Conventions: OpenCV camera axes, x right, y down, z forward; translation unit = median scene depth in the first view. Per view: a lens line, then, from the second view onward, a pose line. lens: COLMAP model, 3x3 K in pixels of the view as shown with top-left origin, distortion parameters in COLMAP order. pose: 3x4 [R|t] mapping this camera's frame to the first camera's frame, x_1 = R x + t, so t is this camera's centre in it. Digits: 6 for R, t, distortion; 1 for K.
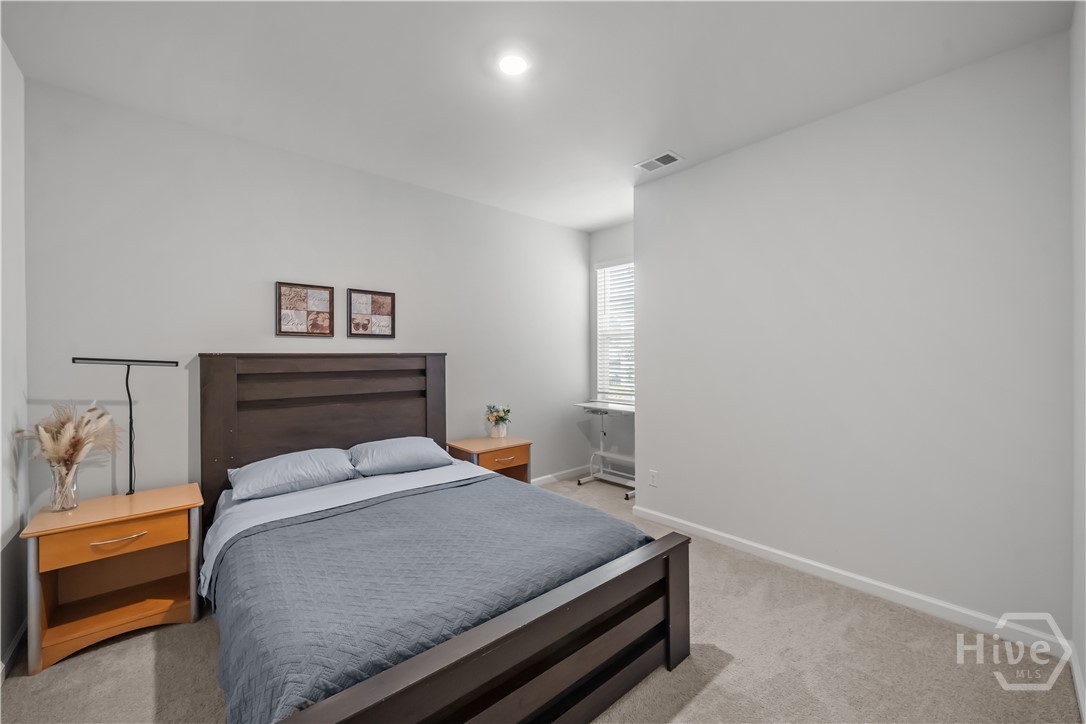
lens RADIAL K [[422.8, 0, 536.5], [0, 422.8, 358.7], [0, 0, 1]] dist [-0.006547, 0.000006]
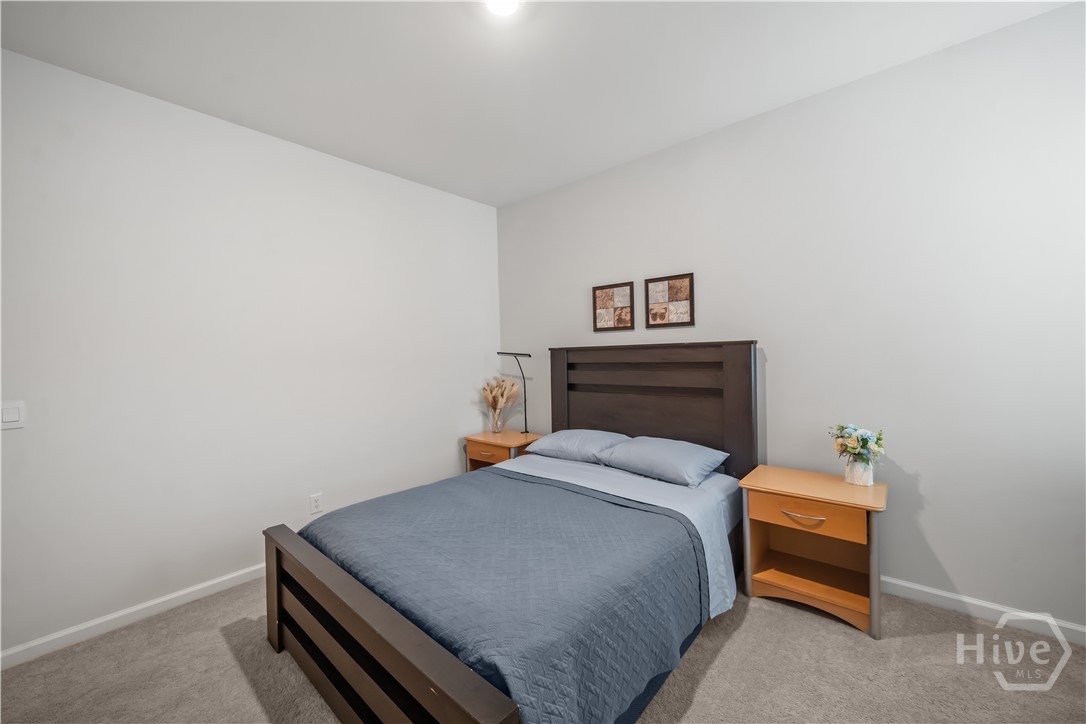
lens RADIAL K [[422.8, 0, 536.5], [0, 422.8, 358.7], [0, 0, 1]] dist [-0.006547, 0.000006]
pose [[0.130929, 0.014364, -0.991288, 0.524702], [0.019010, 0.999675, 0.016997, -0.001538], [0.991209, -0.021070, 0.130614, 0.626304]]
